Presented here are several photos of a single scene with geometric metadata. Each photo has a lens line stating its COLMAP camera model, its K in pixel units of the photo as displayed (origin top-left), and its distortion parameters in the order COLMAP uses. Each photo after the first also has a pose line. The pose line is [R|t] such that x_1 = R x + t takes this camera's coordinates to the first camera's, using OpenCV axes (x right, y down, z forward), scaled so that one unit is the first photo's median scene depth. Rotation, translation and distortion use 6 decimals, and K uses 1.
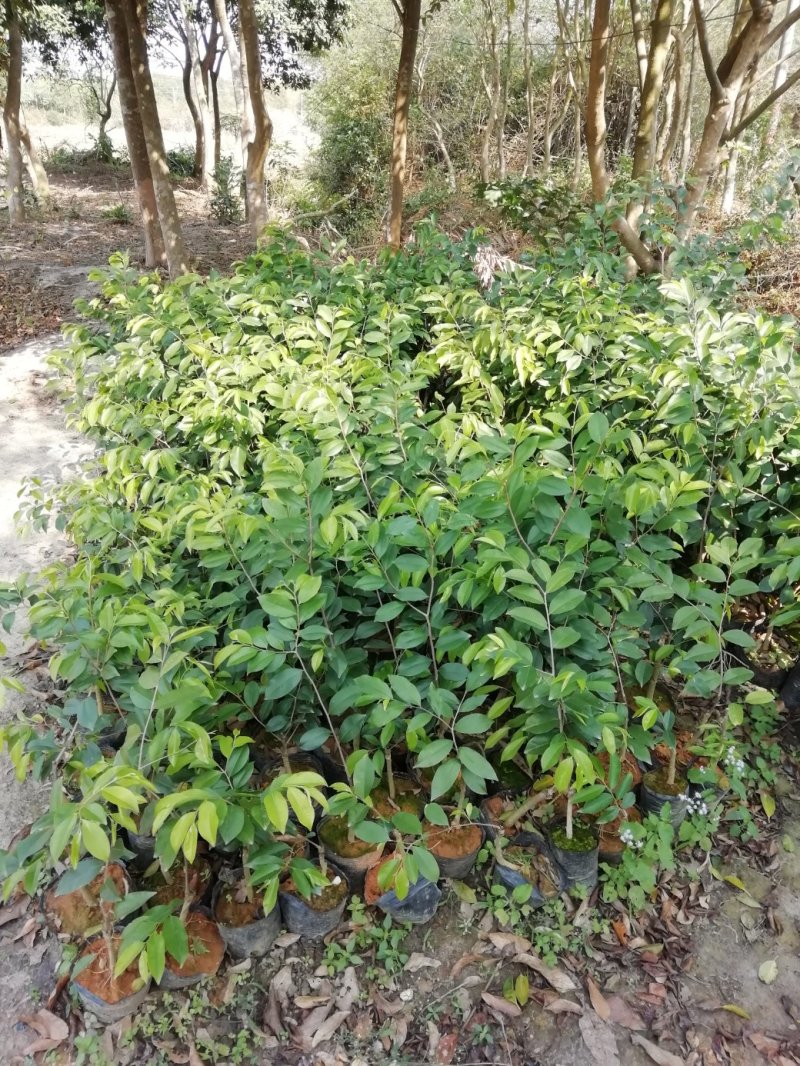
lens RADIAL K [[838.9, 0, 400.0], [0, 838.9, 533.0], [0, 0, 1]] dist [0.000238, -0.009849]
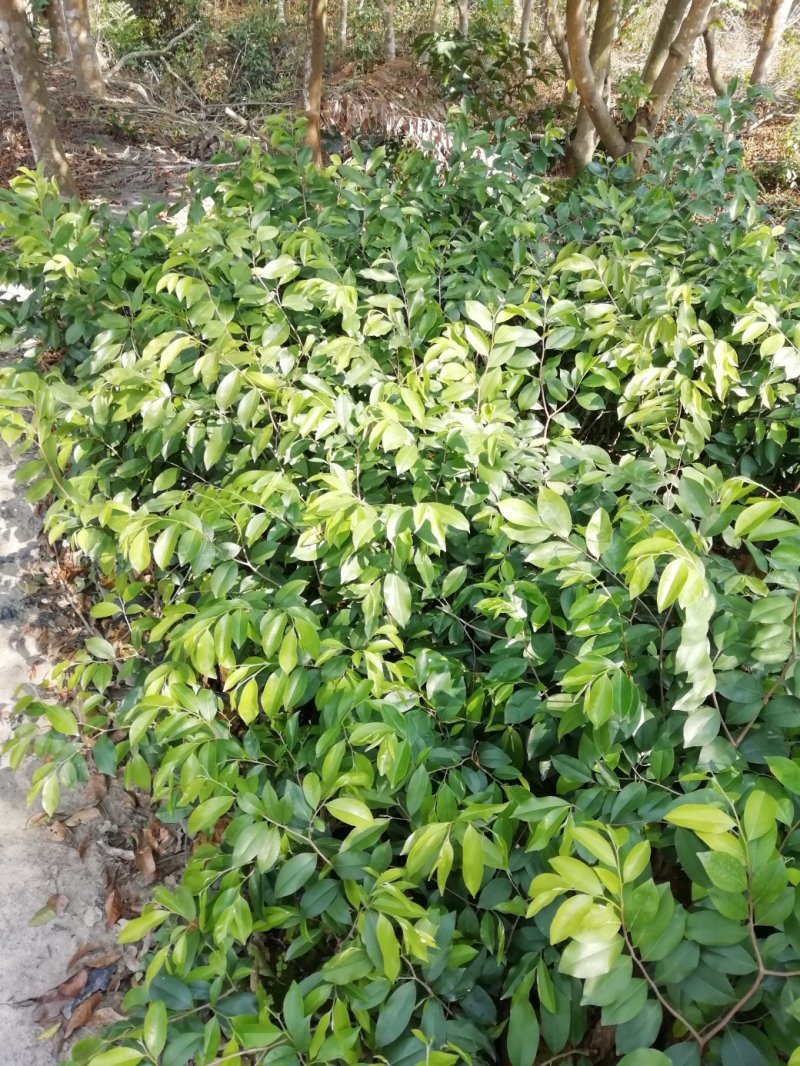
lens RADIAL K [[838.9, 0, 400.0], [0, 838.9, 533.0], [0, 0, 1]] dist [0.000238, -0.009849]
pose [[0.971672, -0.084549, 0.220692, -0.228135], [0.046041, 0.983646, 0.174131, -0.168729], [-0.231805, -0.159037, 0.959674, 0.320583]]
